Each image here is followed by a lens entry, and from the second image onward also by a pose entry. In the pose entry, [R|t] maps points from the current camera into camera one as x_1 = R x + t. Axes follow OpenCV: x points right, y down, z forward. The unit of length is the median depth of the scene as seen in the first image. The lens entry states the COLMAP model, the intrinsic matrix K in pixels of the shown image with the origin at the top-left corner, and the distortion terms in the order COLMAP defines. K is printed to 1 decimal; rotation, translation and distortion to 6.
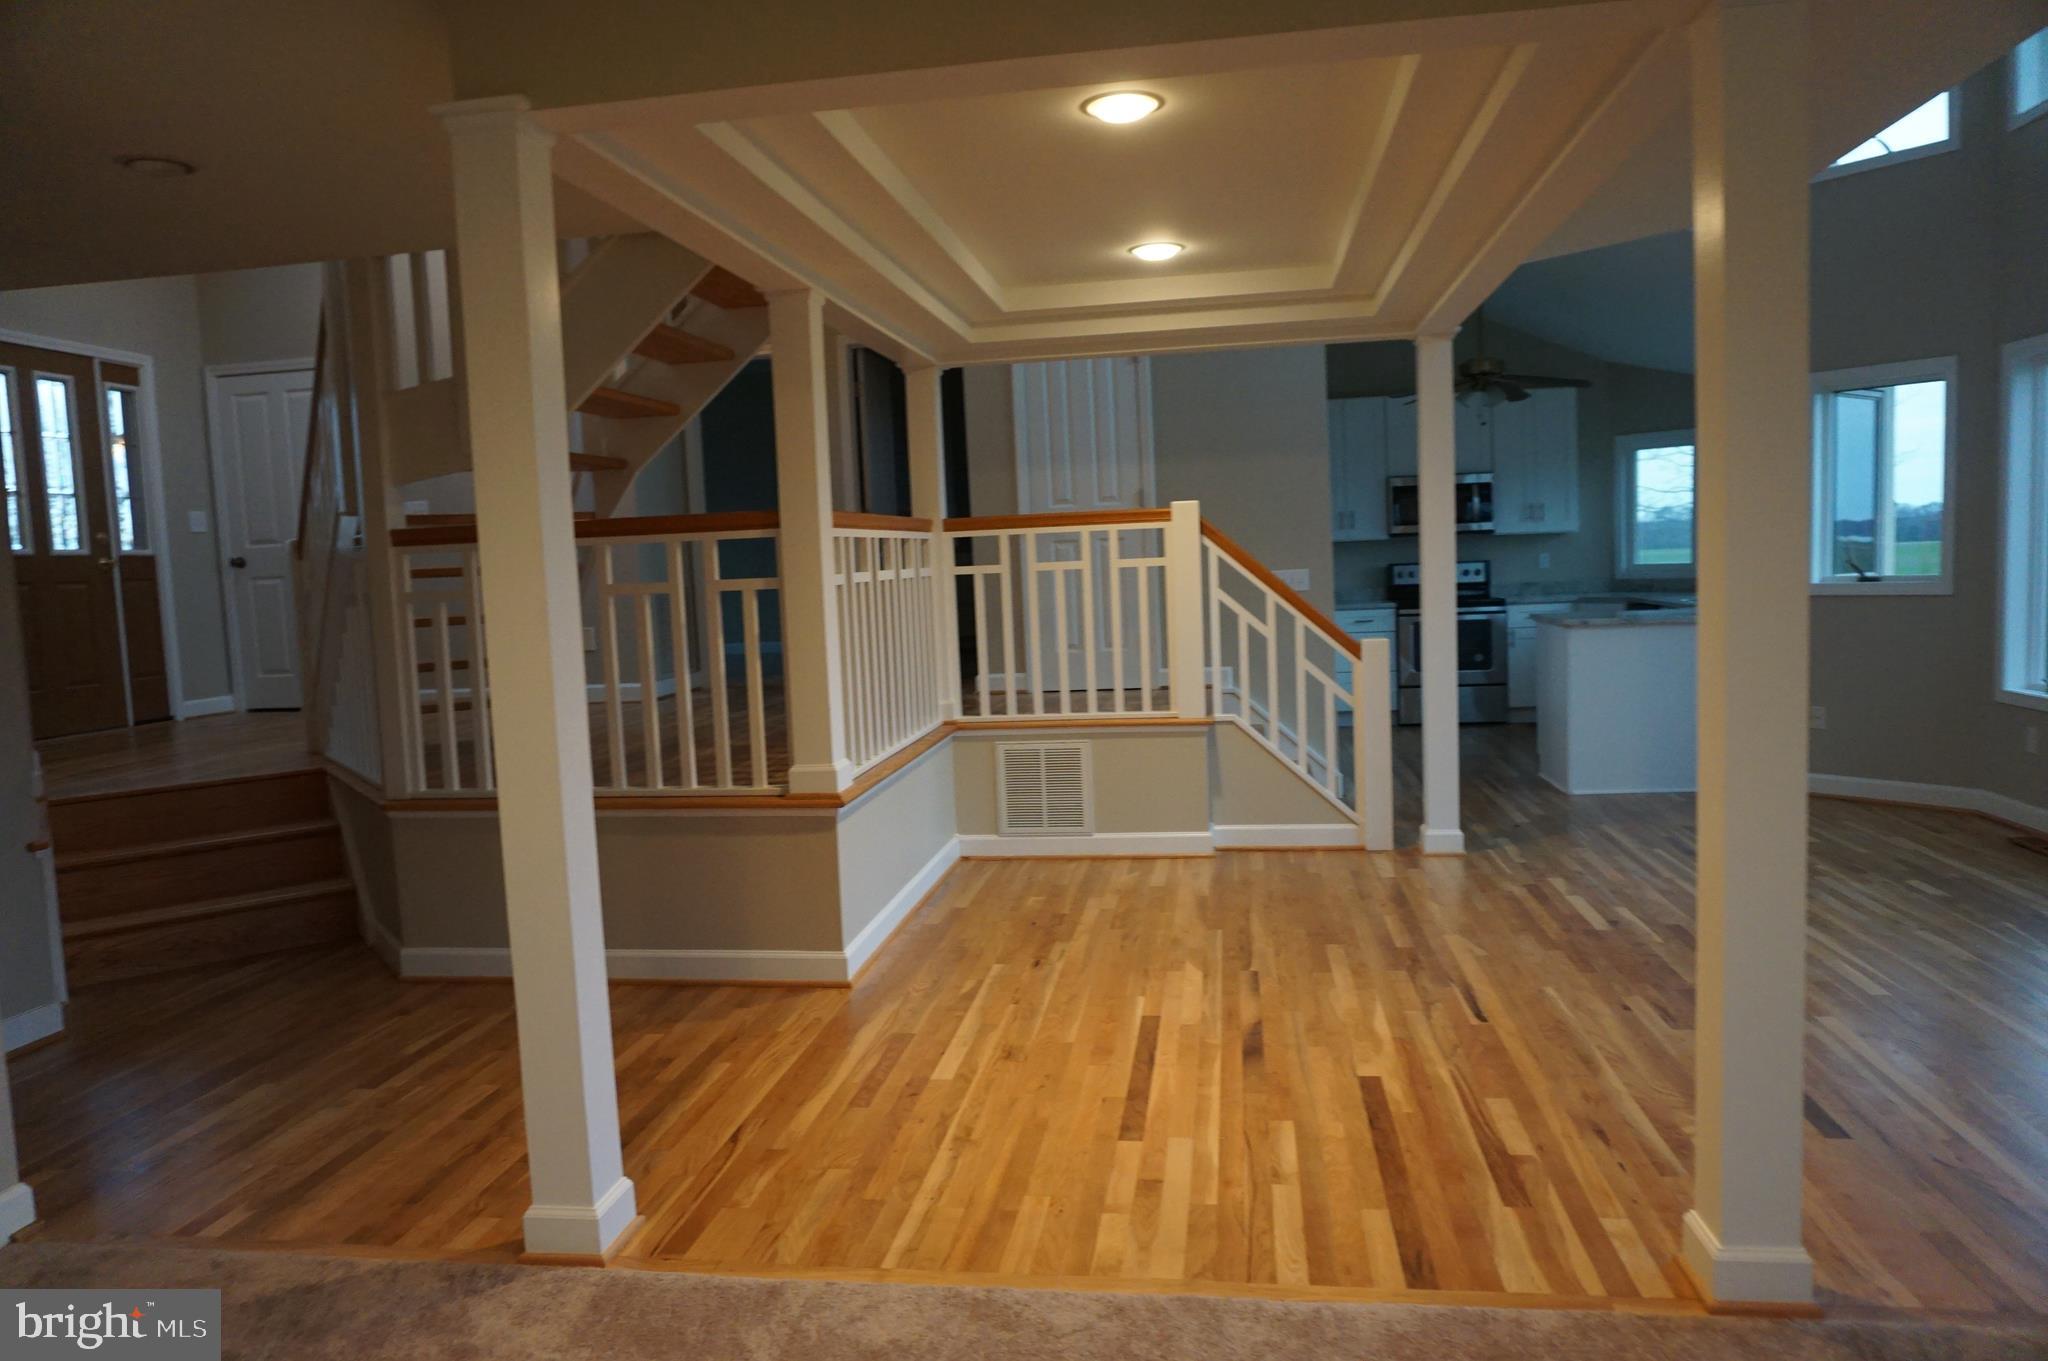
lens RADIAL K [[1365.3, 0, 1024.0], [0, 1365.3, 680.5], [0, 0, 1]] dist [-0.051385, 0.037260]
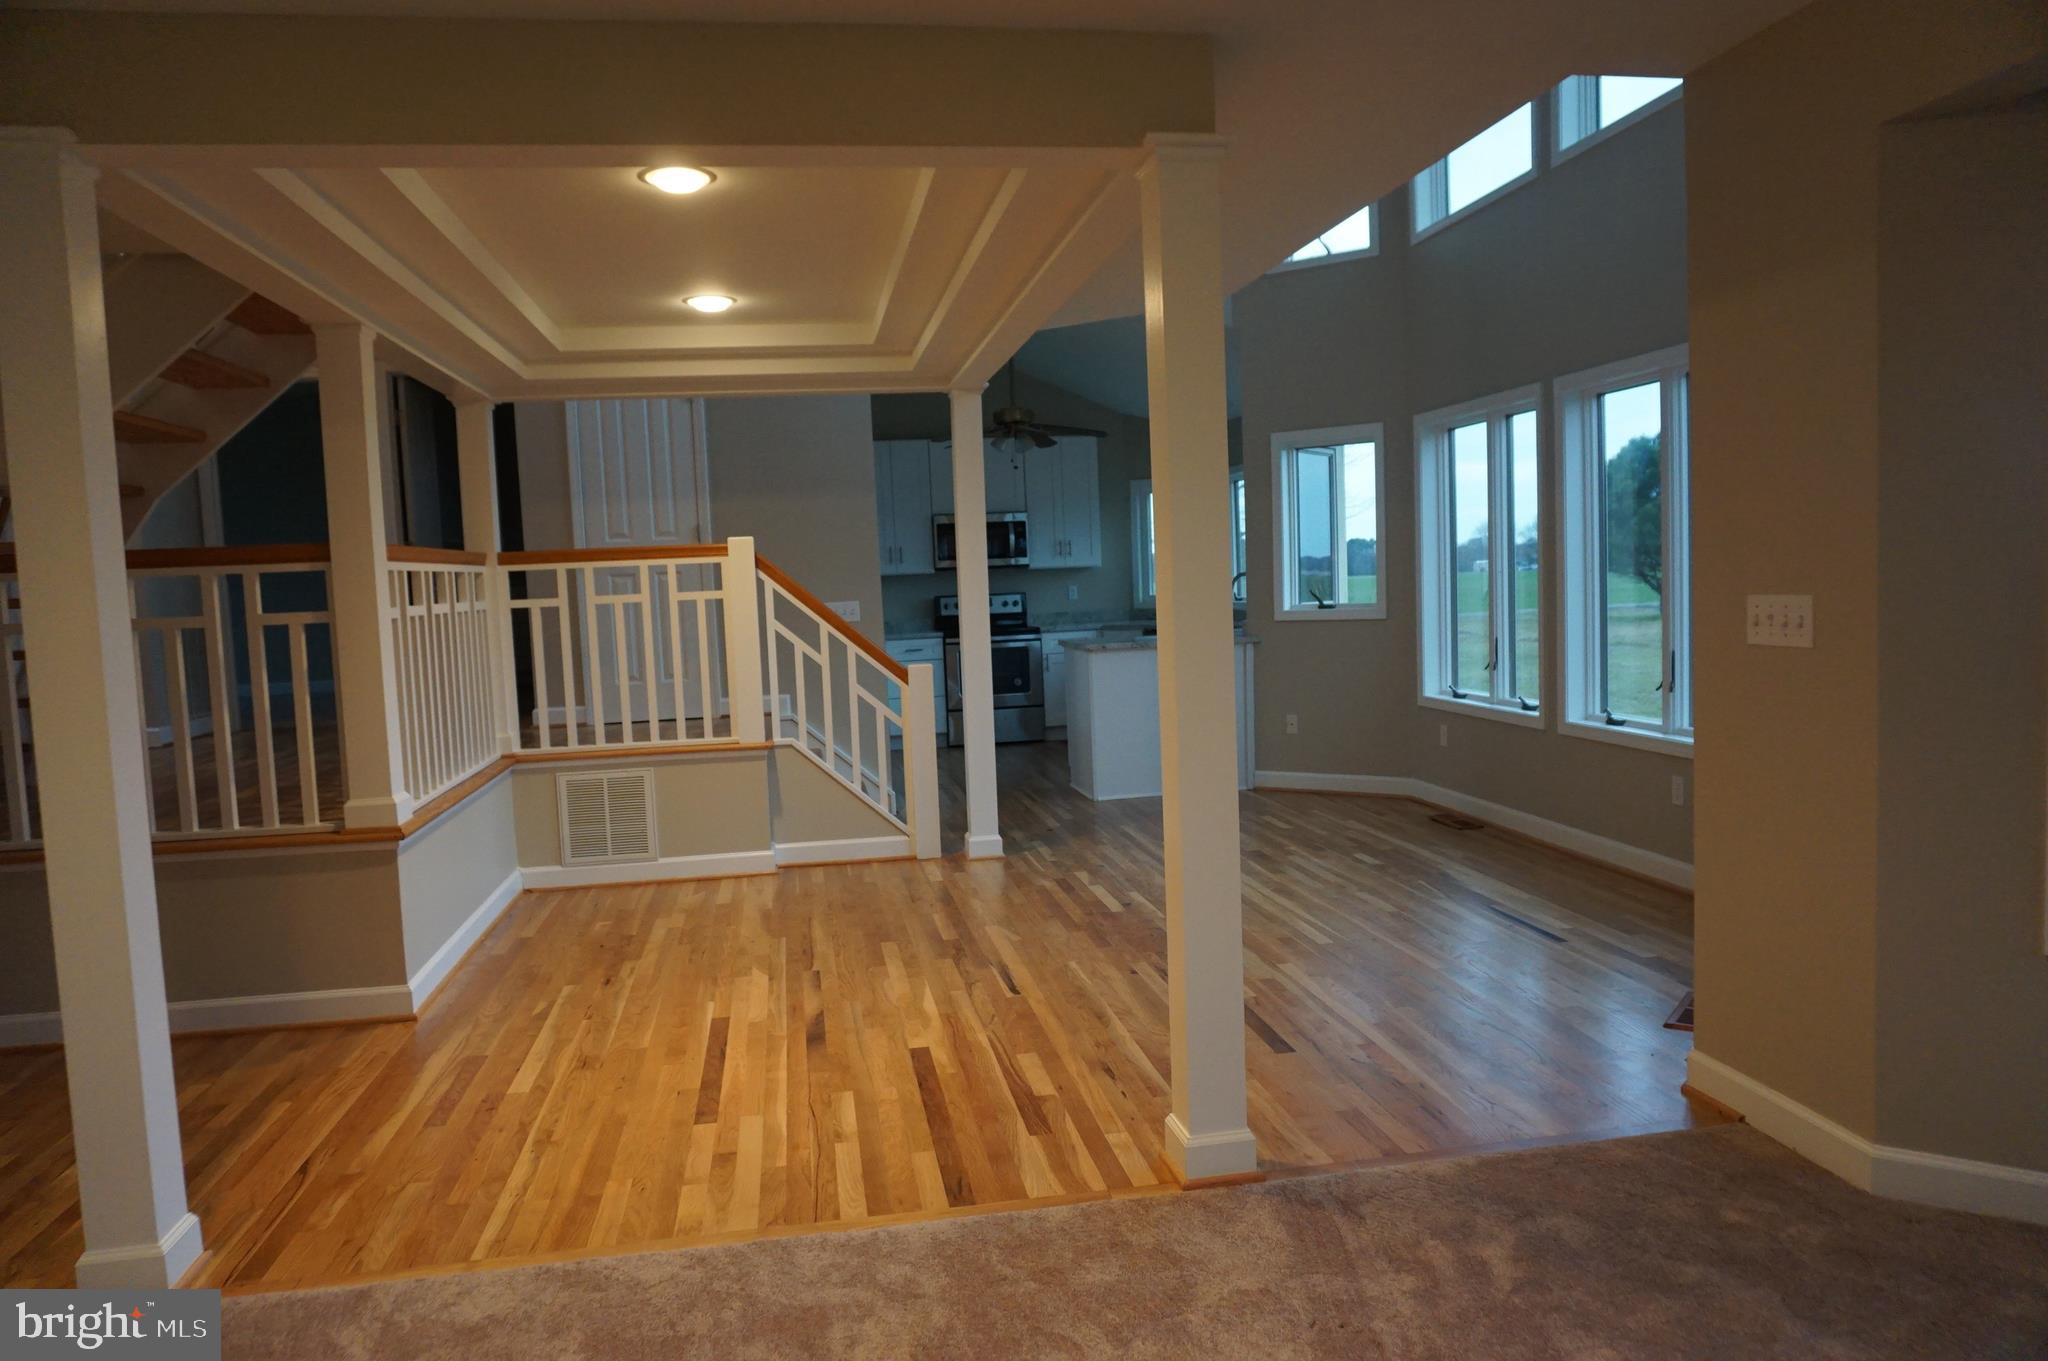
lens RADIAL K [[1368.4, 0, 1021.8], [0, 1368.4, 673.3], [0, 0, 1]] dist [-0.053737, 0.041941]
pose [[0.949650, -0.019675, 0.312694, -0.009891], [0.028899, 0.999272, -0.024891, 0.008174], [-0.311976, 0.032674, 0.949528, -0.087269]]
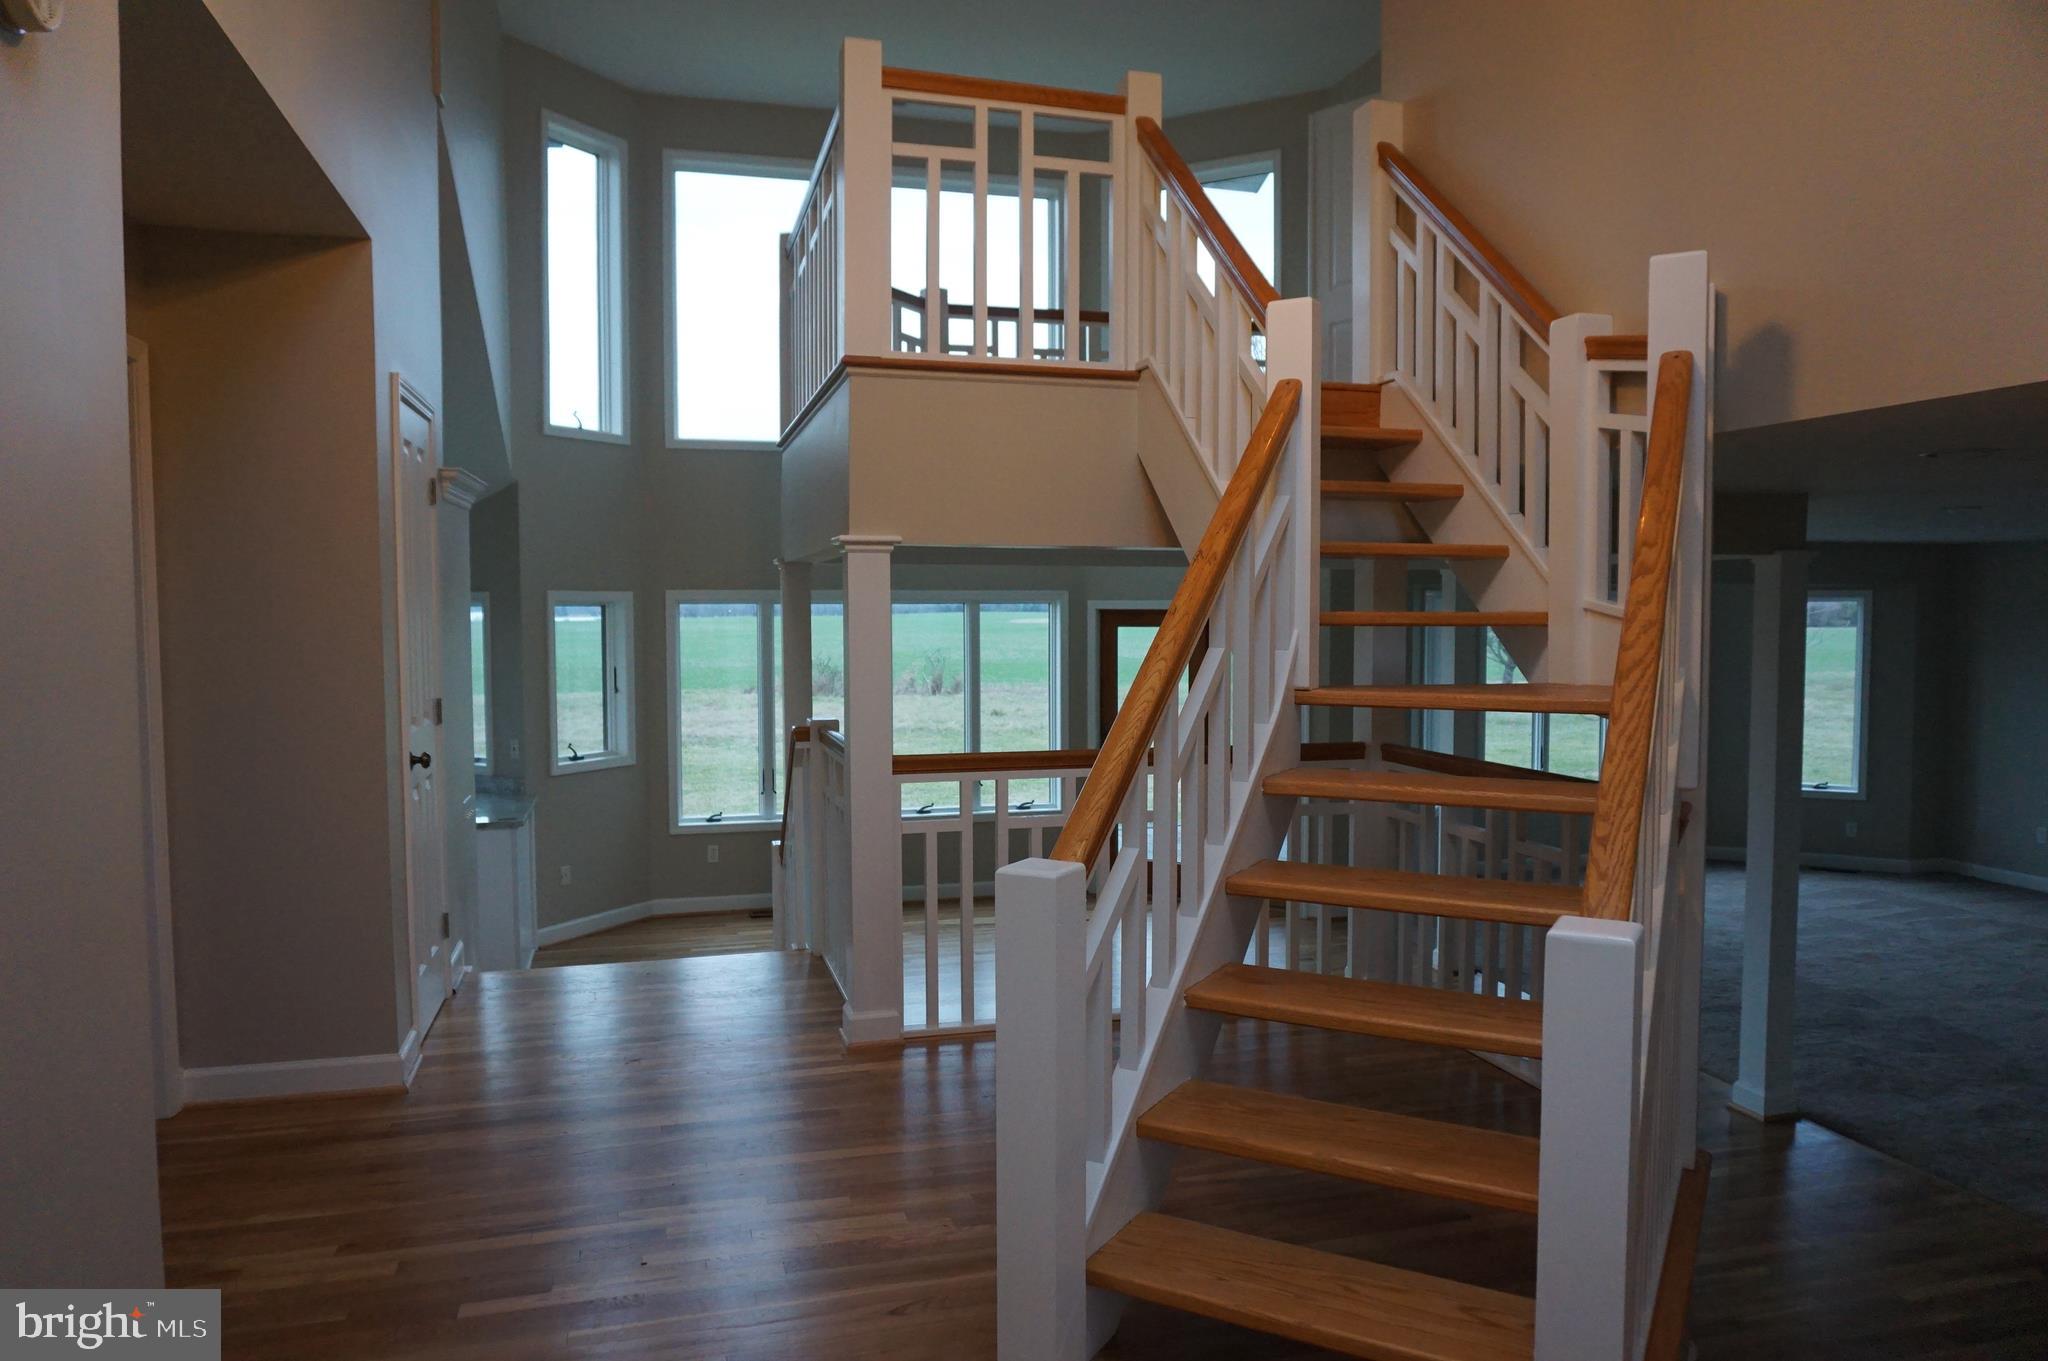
lens RADIAL K [[1365.3, 0, 1024.0], [0, 1365.3, 680.5], [0, 0, 1]] dist [-0.051385, 0.037260]
pose [[-0.410912, -0.014015, 0.911567, -1.006284], [0.090624, 0.994302, 0.056138, -0.260515], [-0.907160, 0.105678, -0.407300, 1.630302]]
